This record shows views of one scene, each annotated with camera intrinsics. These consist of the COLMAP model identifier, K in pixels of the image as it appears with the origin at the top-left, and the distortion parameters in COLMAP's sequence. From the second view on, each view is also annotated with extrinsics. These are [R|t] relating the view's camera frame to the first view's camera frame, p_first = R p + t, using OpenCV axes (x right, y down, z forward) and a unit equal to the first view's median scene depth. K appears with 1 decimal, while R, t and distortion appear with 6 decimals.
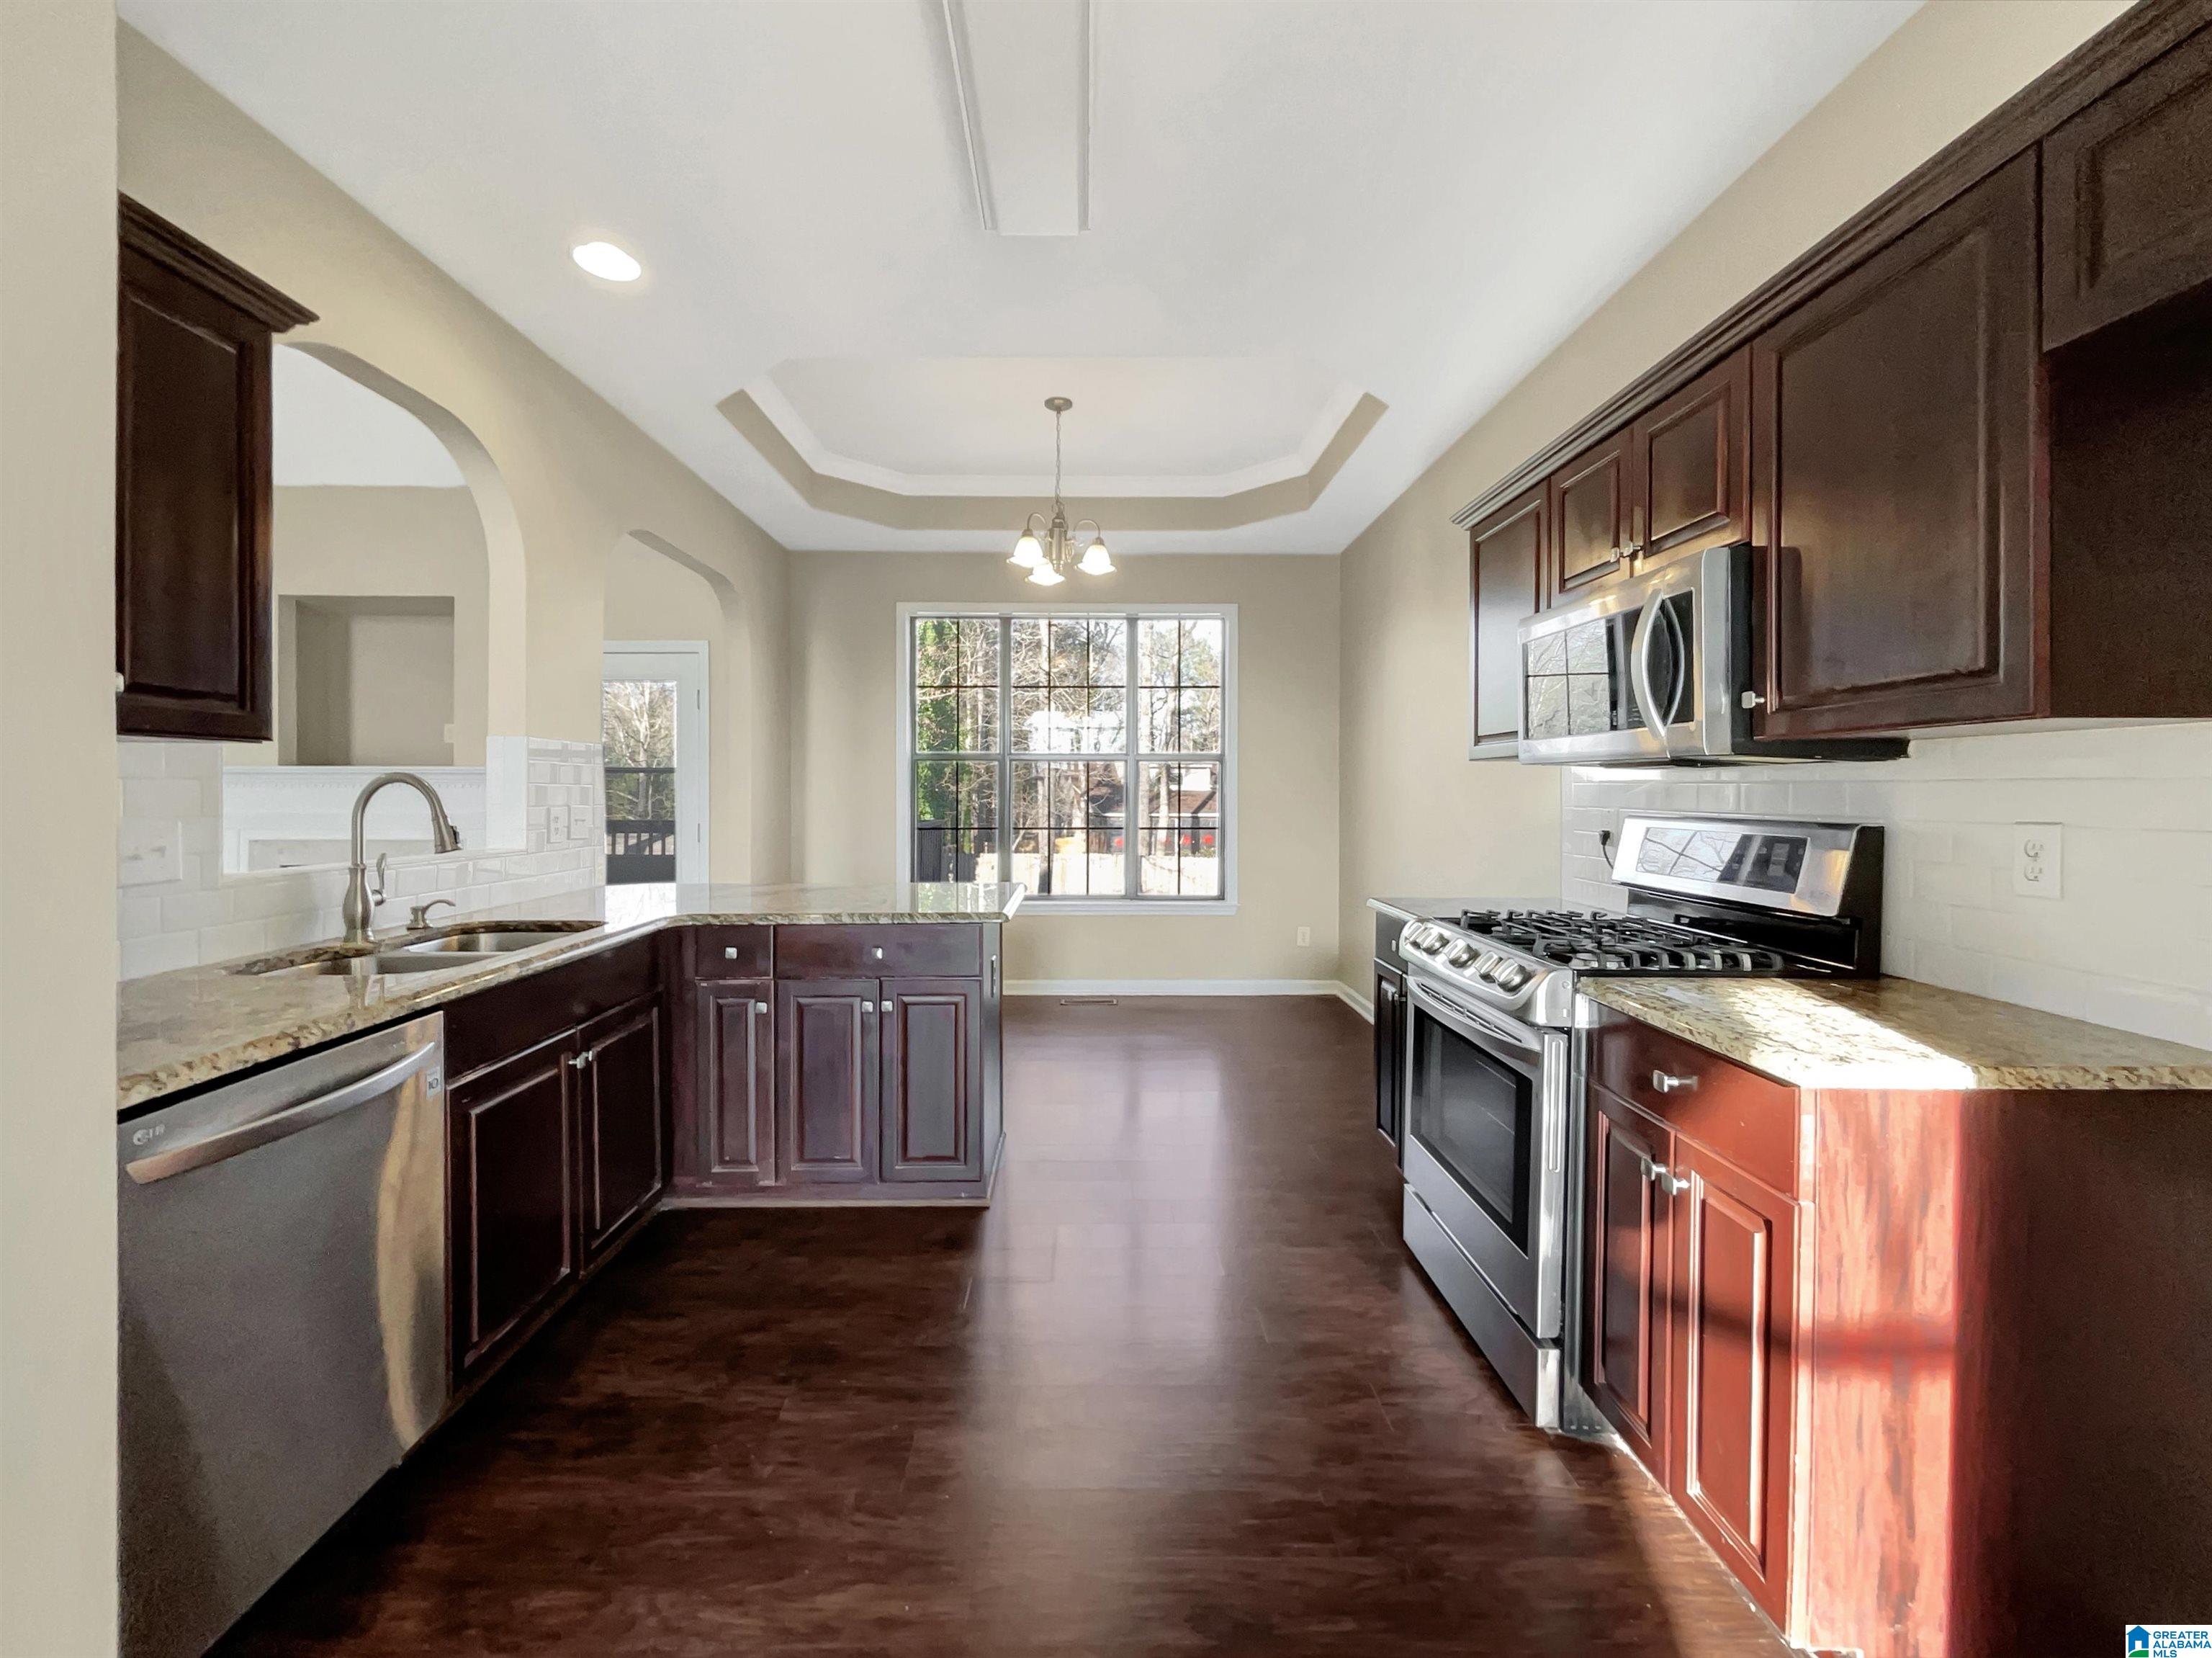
lens RADIAL K [[936.4, 0, 1105.7], [0, 936.4, 808.9], [0, 0, 1]] dist [0.001941, 0.000084]
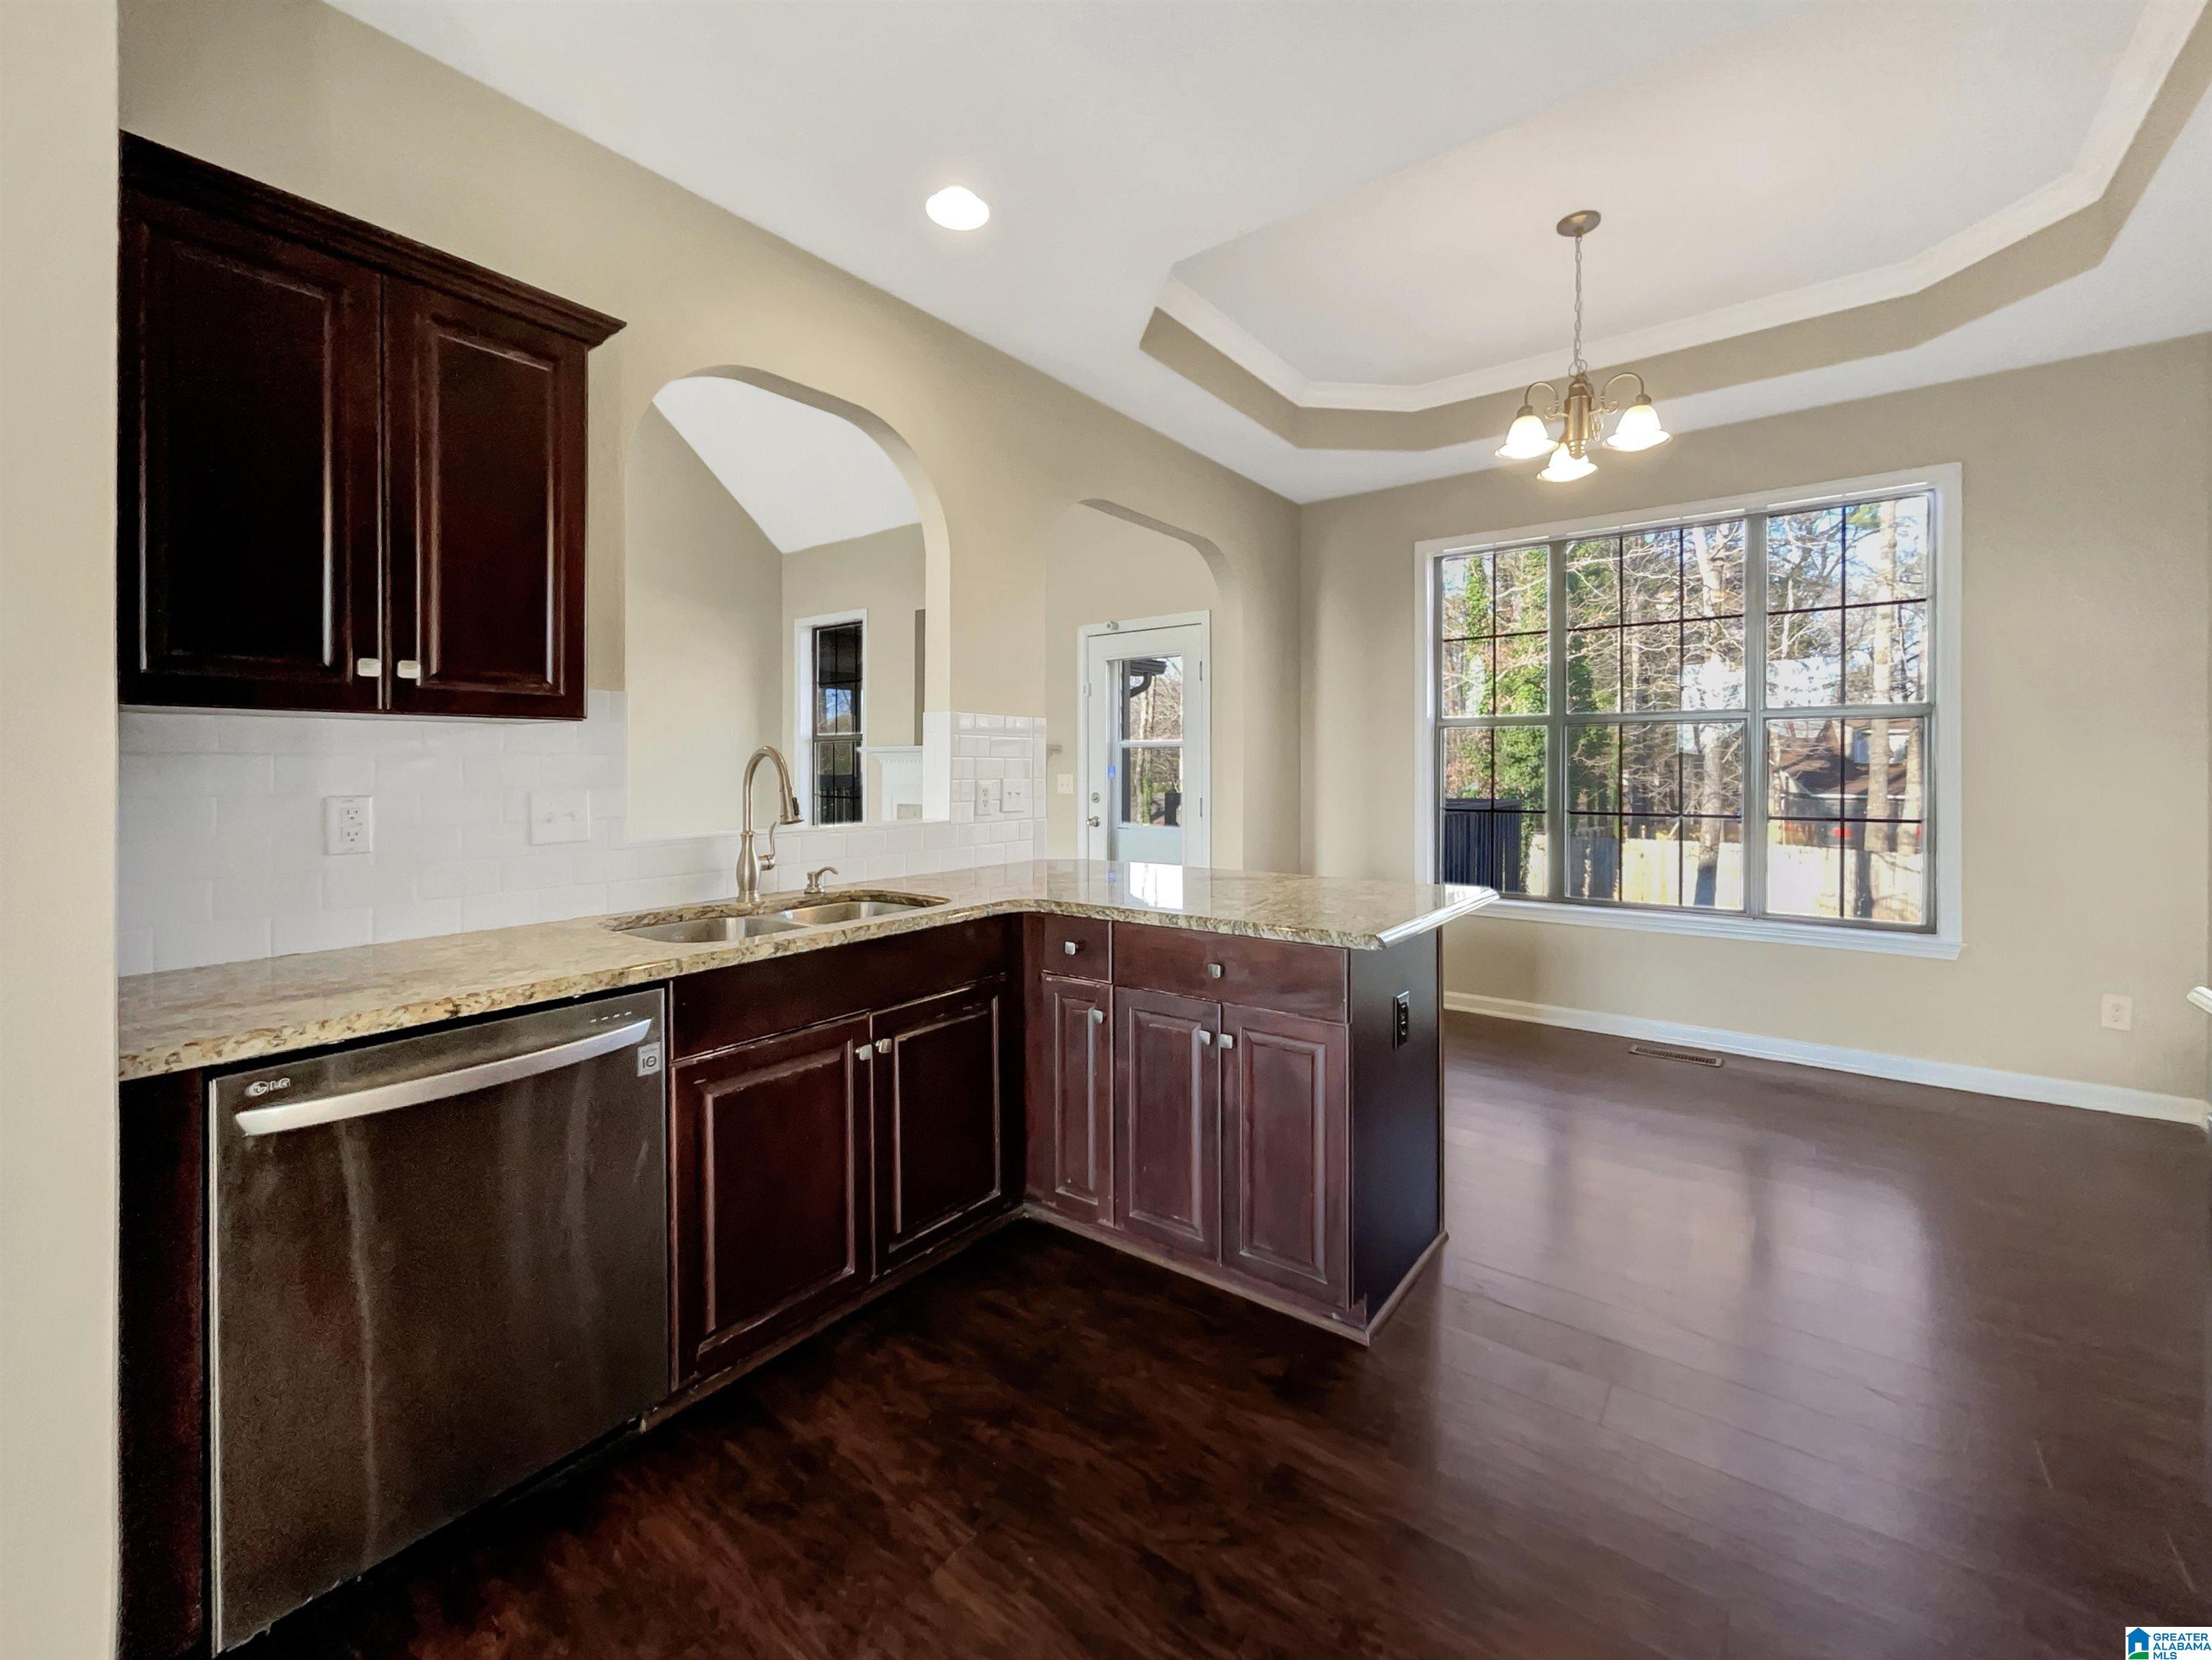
lens RADIAL K [[936.3, 0, 1085.2], [0, 936.3, 773.3], [0, 0, 1]] dist [0.001941, 0.000084]
pose [[0.783226, 0.002221, -0.621733, 0.167781], [-0.008992, 0.999929, -0.007756, -0.003355], [0.621672, 0.011665, 0.783191, 0.344451]]
